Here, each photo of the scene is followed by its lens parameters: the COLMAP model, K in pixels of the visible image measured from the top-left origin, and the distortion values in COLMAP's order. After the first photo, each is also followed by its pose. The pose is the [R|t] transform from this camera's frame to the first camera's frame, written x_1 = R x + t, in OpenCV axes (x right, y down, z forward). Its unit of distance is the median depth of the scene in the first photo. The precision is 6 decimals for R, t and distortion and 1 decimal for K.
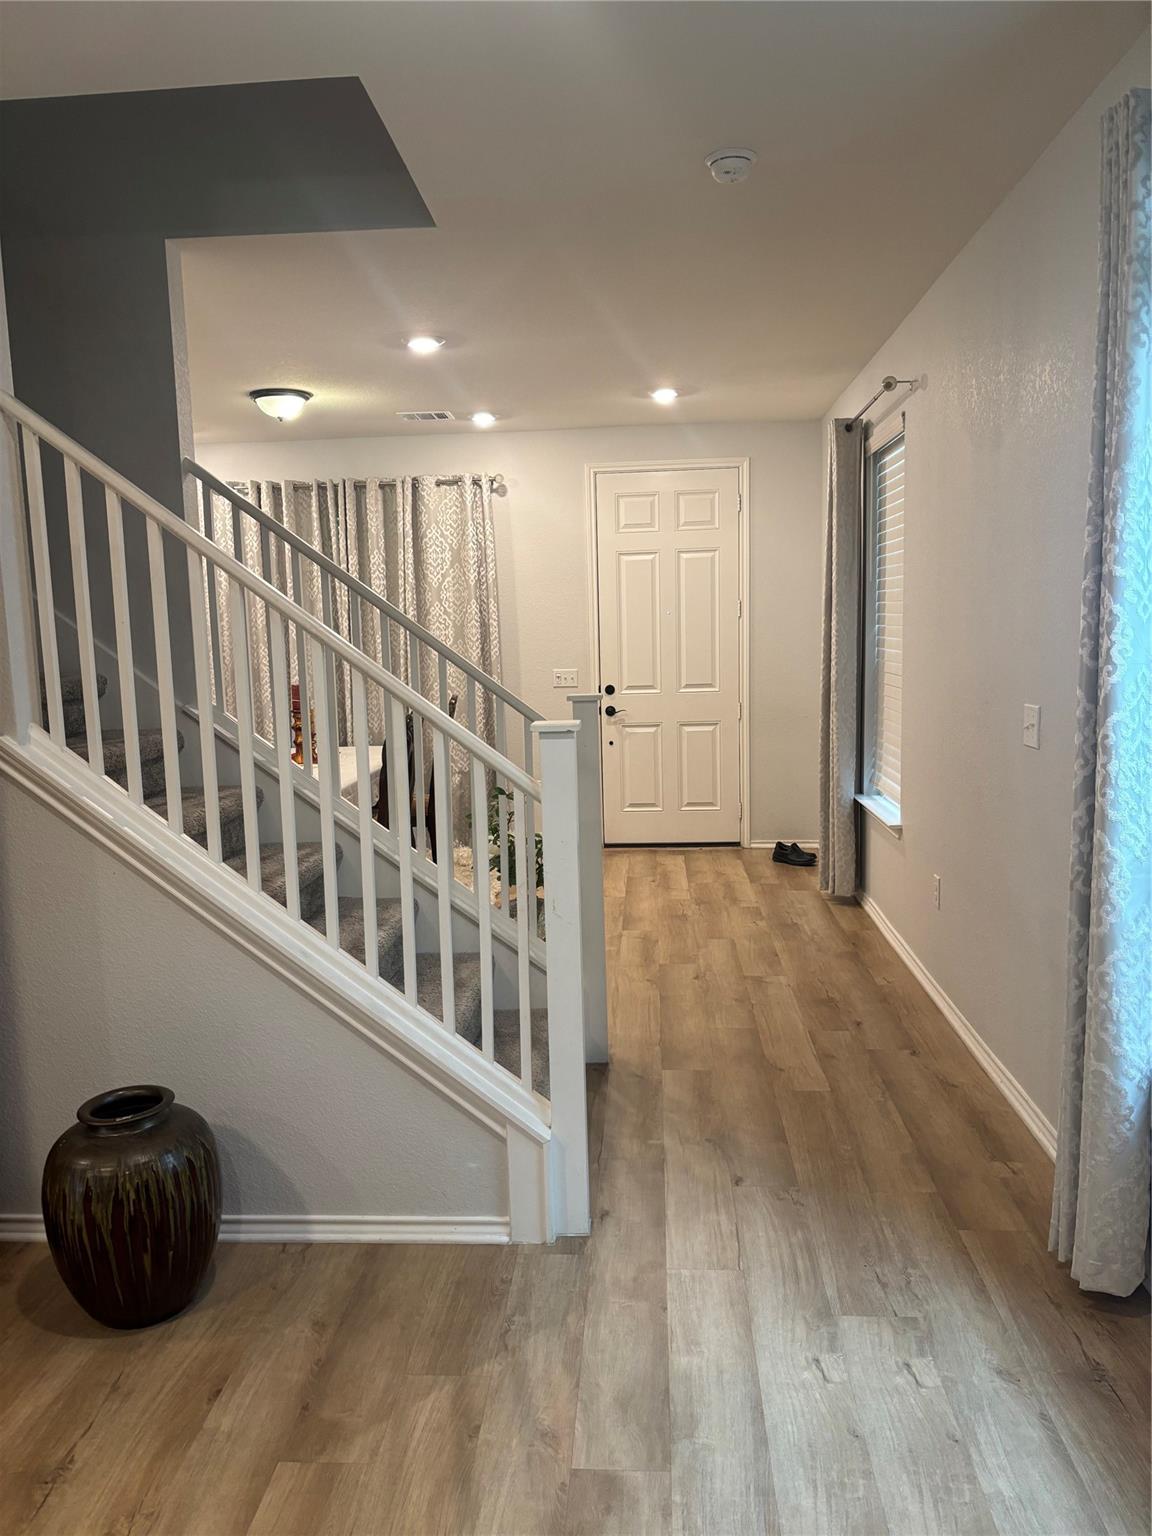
lens RADIAL K [[1157.0, 0, 568.1], [0, 1157.0, 773.3], [0, 0, 1]] dist [0.052066, -0.063486]
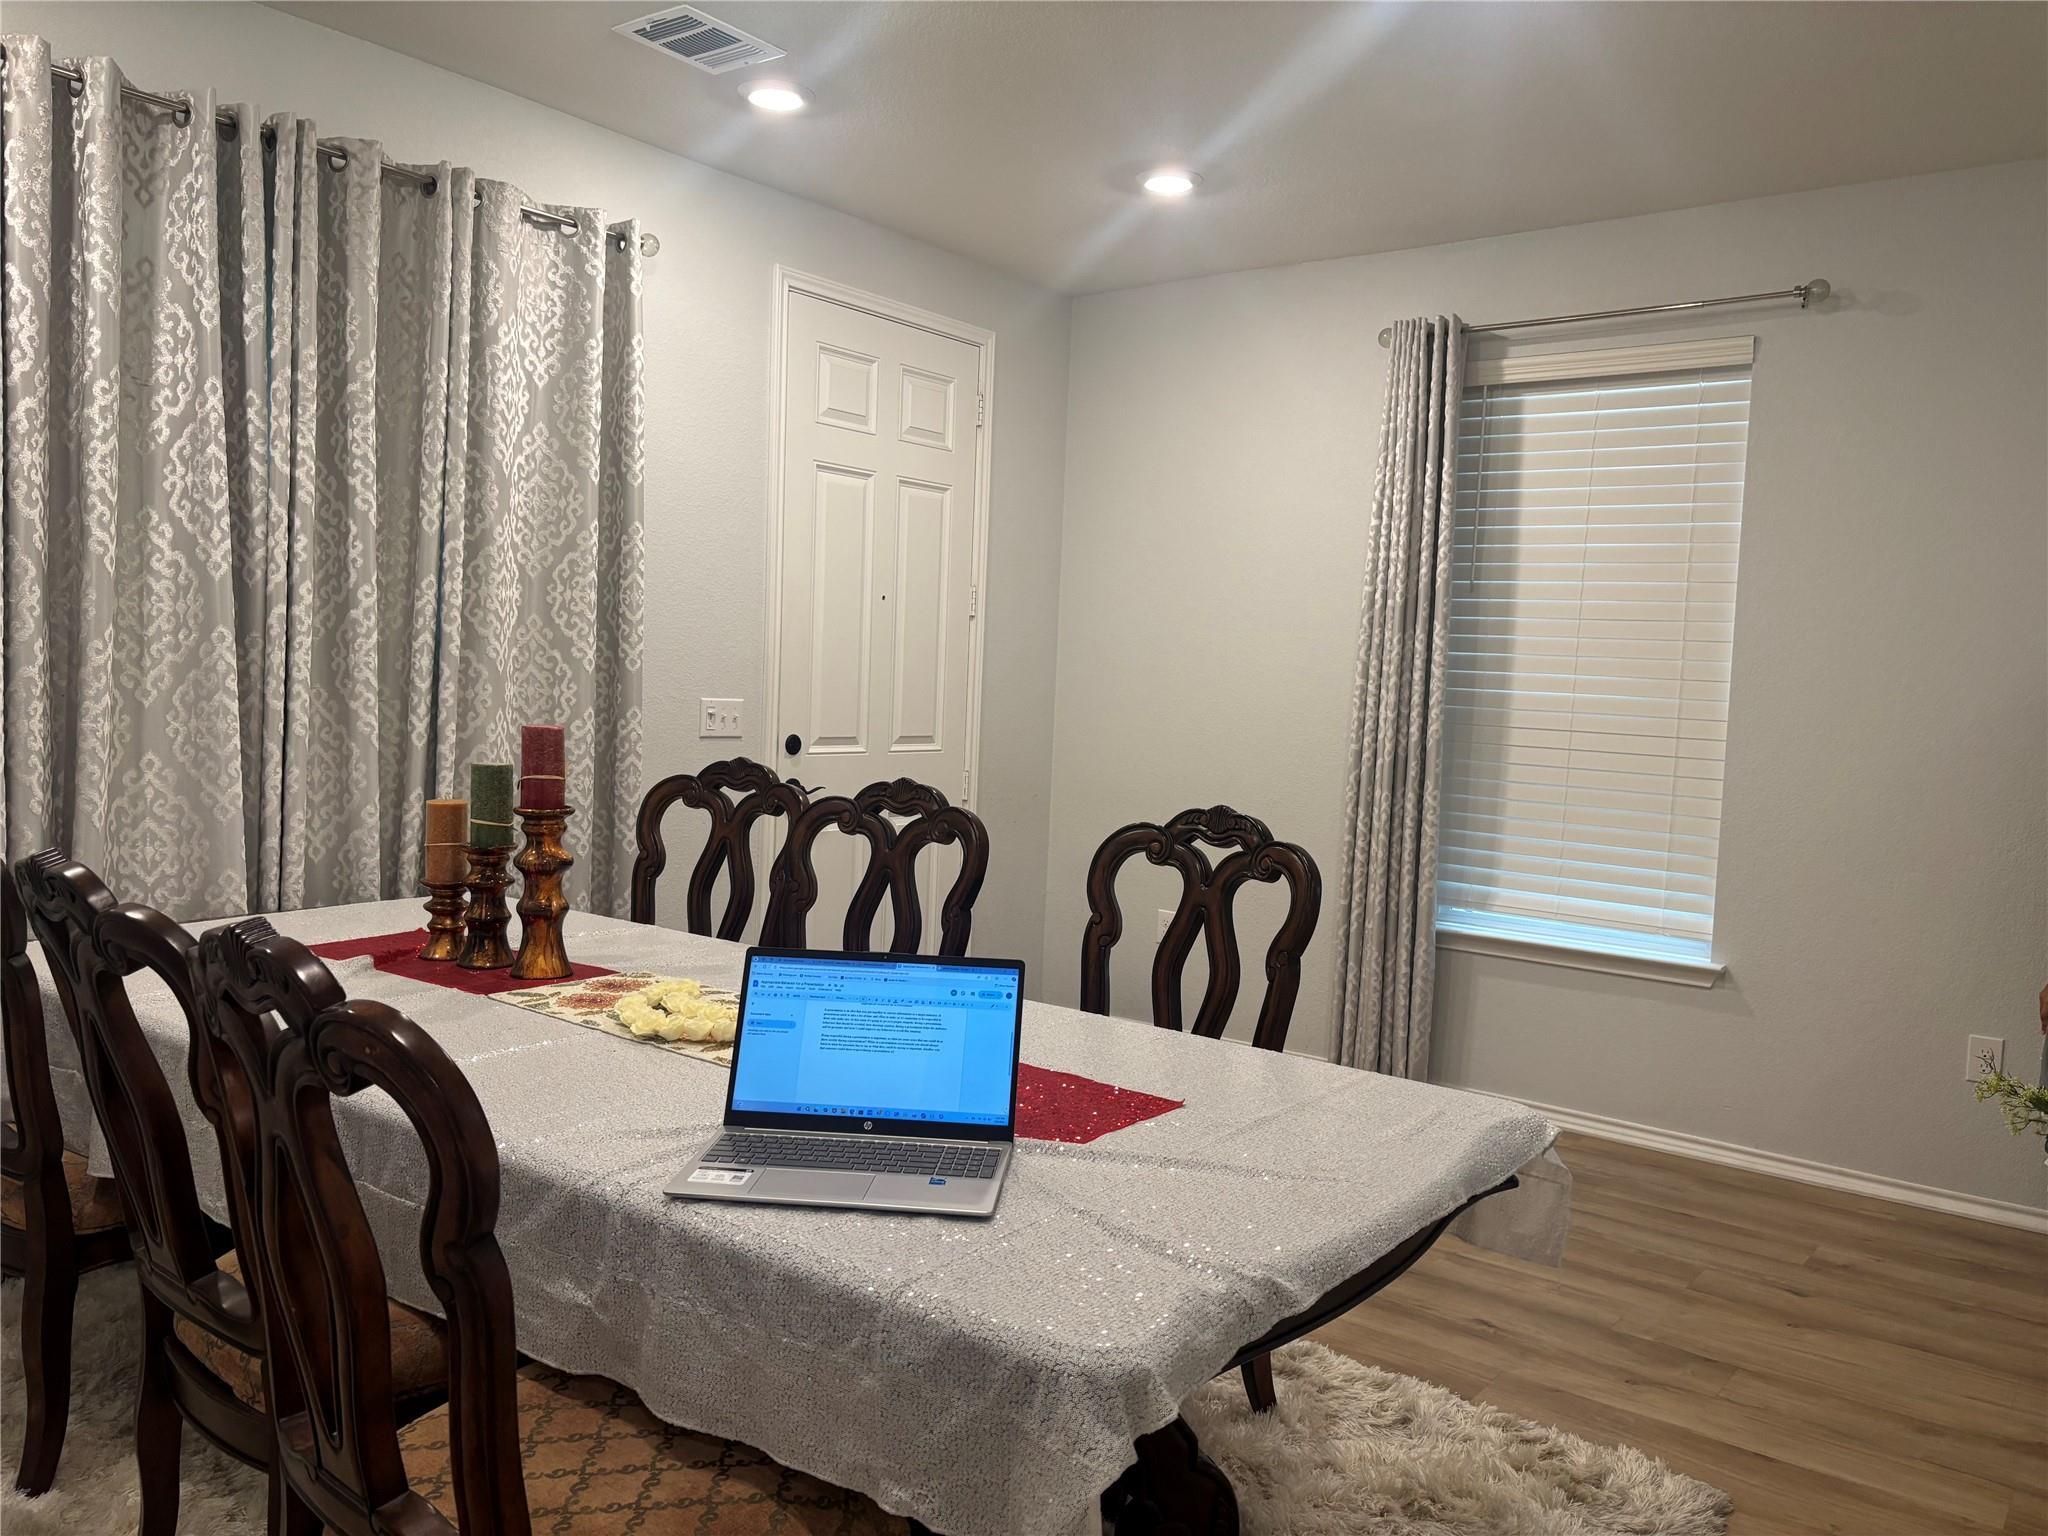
lens RADIAL K [[1542.7, 0, 1019.9], [0, 1542.7, 769.0], [0, 0, 1]] dist [0.052066, -0.063486]
pose [[0.560055, -0.004565, 0.828443, -1.187978], [0.045992, 0.998614, -0.025589, -0.111286], [-0.827178, 0.052433, 0.559489, 1.518817]]
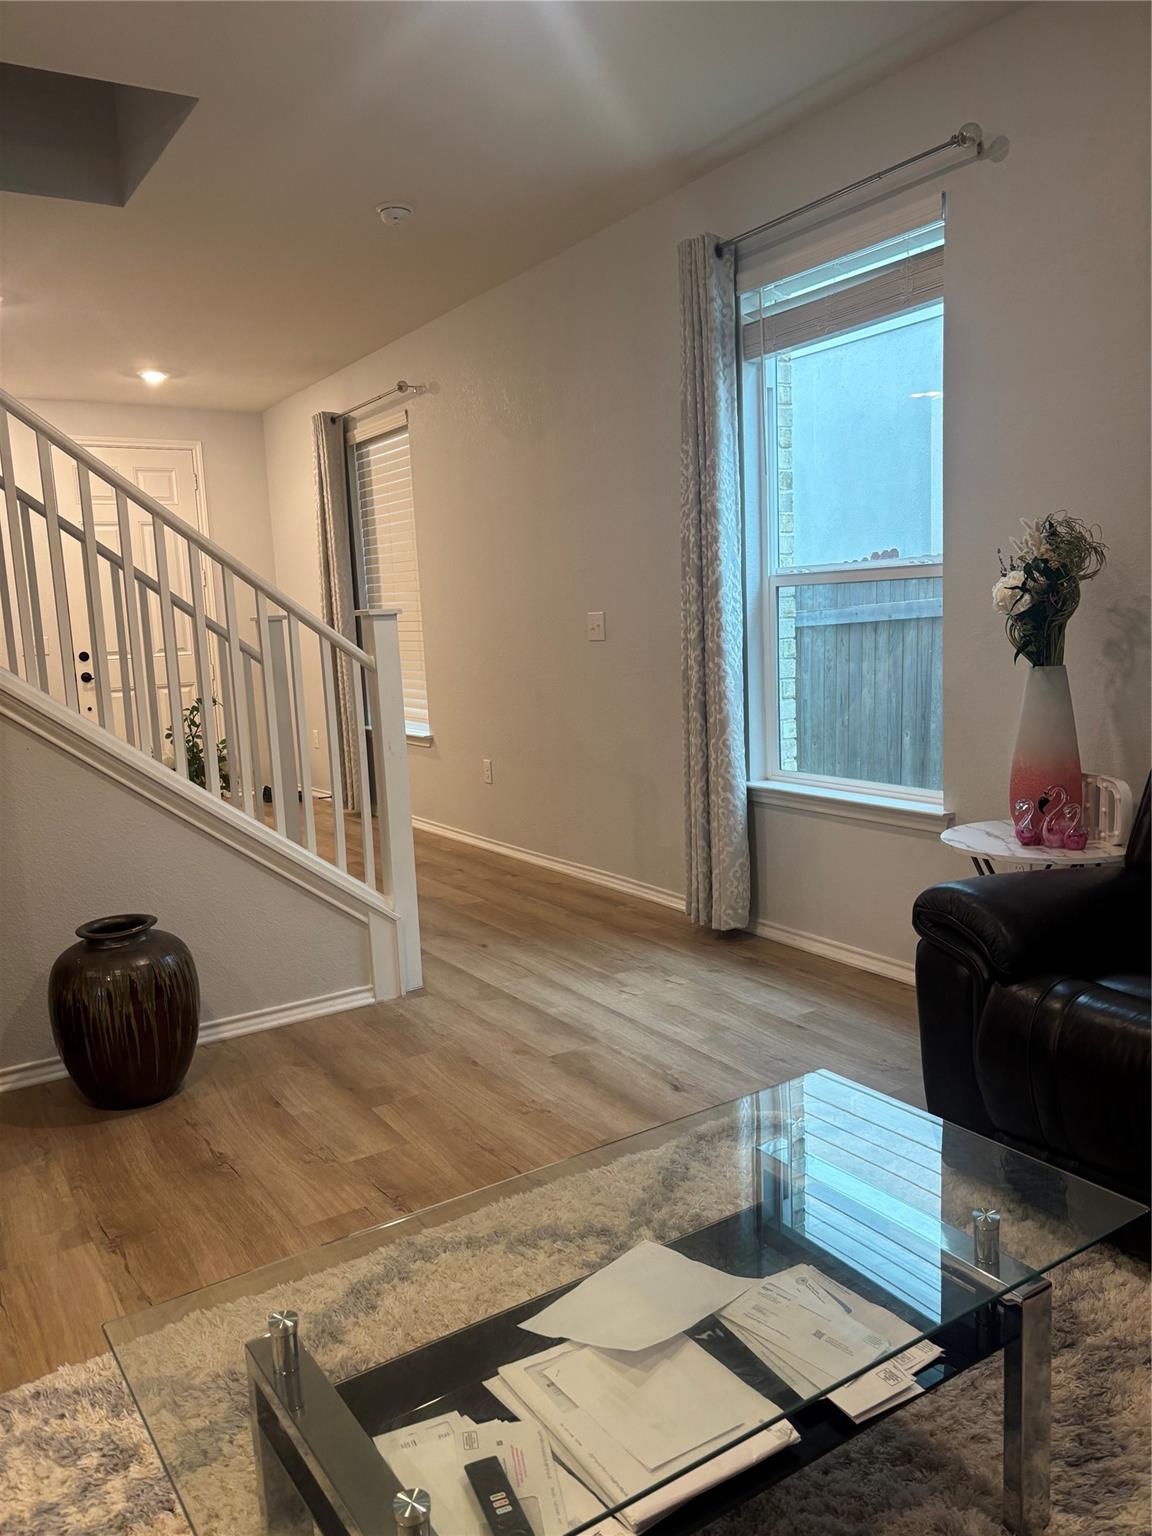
lens RADIAL K [[1157.0, 0, 568.1], [0, 1157.0, 771.7], [0, 0, 1]] dist [0.052066, -0.063486]
pose [[0.802901, -0.091101, 0.589111, -0.633401], [0.098537, 0.994941, 0.019563, 0.136480], [-0.587913, 0.042343, 0.807816, -0.215089]]
